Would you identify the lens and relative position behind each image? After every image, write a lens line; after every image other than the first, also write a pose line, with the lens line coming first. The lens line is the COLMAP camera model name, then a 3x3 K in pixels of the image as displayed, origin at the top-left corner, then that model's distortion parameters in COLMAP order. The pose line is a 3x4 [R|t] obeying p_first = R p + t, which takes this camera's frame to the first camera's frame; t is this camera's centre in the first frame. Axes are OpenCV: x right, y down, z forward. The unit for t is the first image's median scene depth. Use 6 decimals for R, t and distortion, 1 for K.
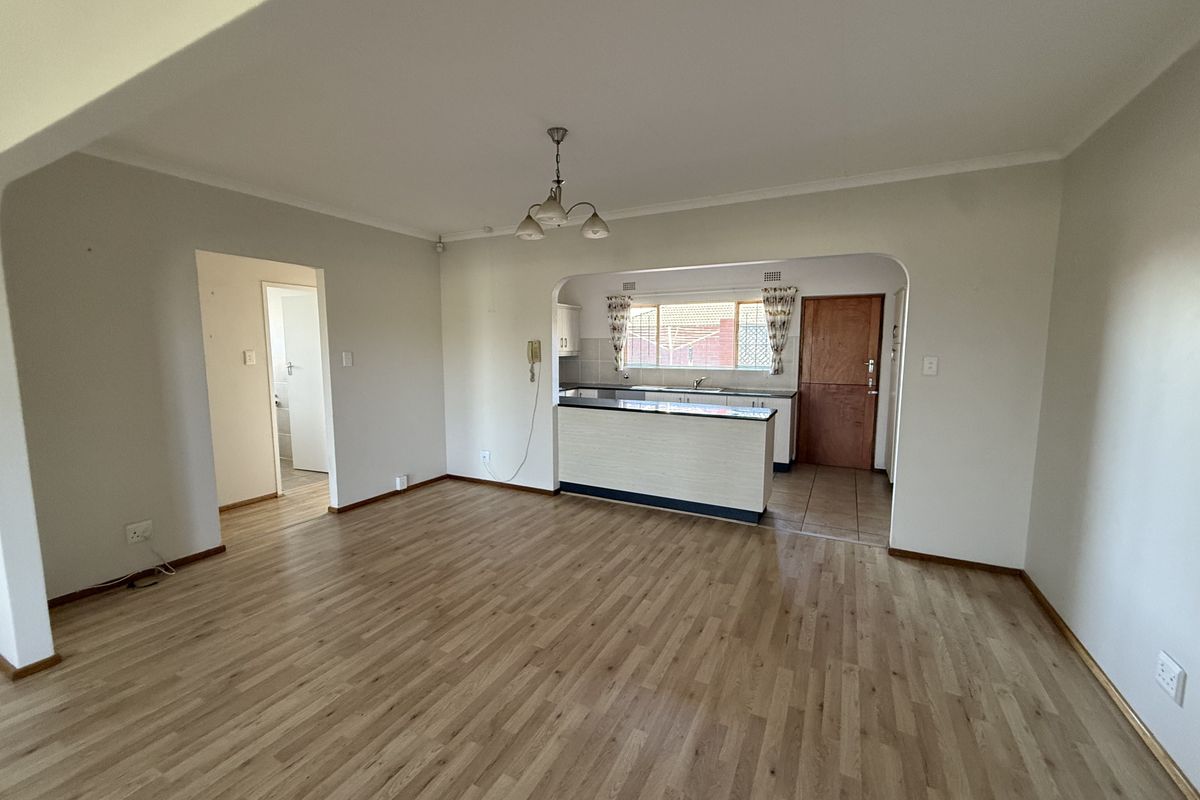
lens RADIAL K [[482.9, 0, 600.0], [0, 482.9, 400.0], [0, 0, 1]] dist [0.000984, 0.000201]
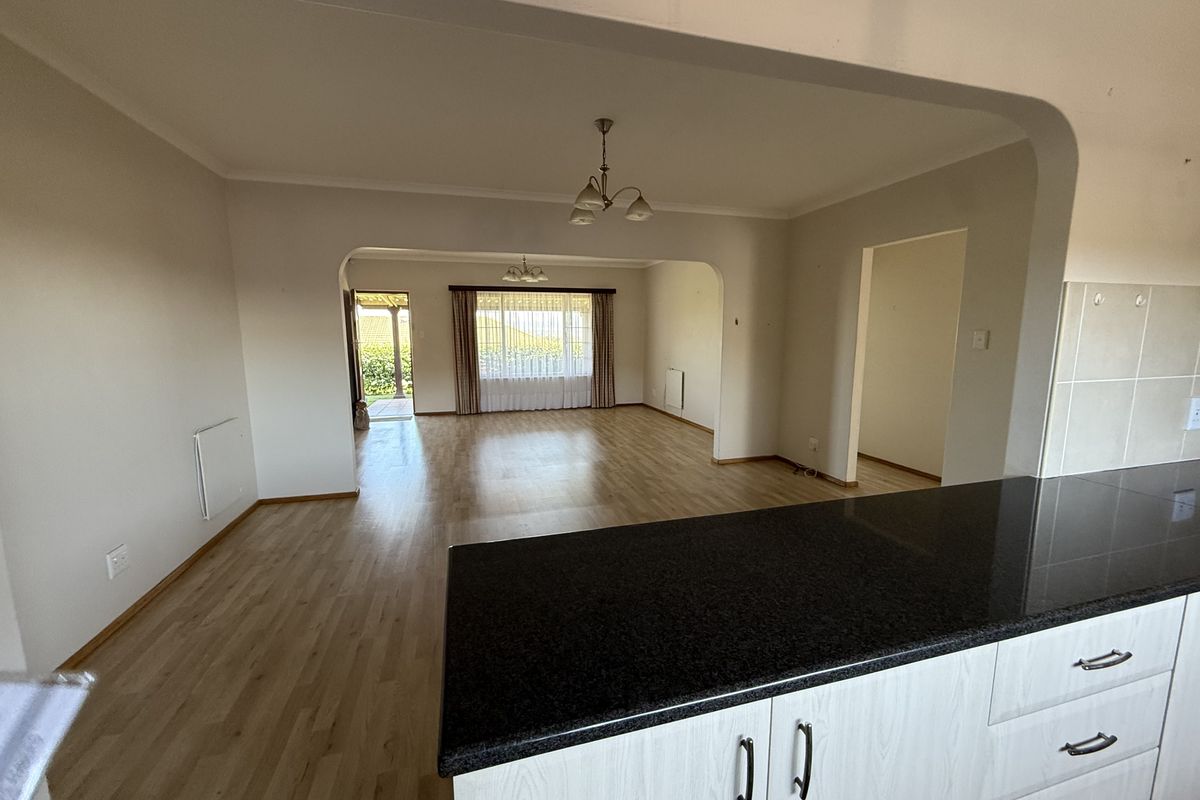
lens RADIAL K [[482.9, 0, 600.0], [0, 482.9, 400.0], [0, 0, 1]] dist [0.000984, 0.000201]
pose [[-0.730443, 0.098129, -0.675888, 0.304156], [-0.074427, 0.972294, 0.221597, -0.082248], [0.678906, 0.212168, -0.702902, 0.807309]]
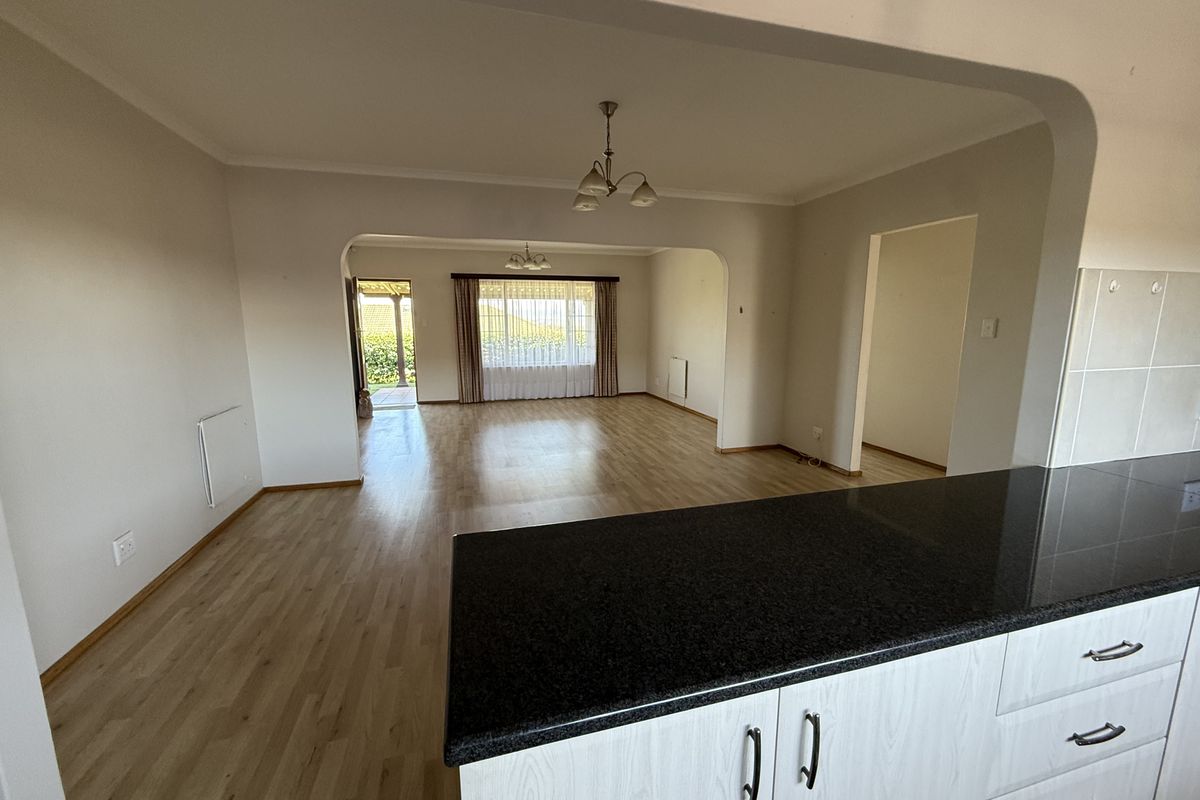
lens RADIAL K [[482.9, 0, 600.0], [0, 482.9, 400.0], [0, 0, 1]] dist [0.000984, 0.000201]
pose [[-0.734273, 0.112562, -0.669458, 0.303186], [-0.074418, 0.966867, 0.244191, -0.081179], [0.674763, 0.229123, -0.701568, 0.804692]]
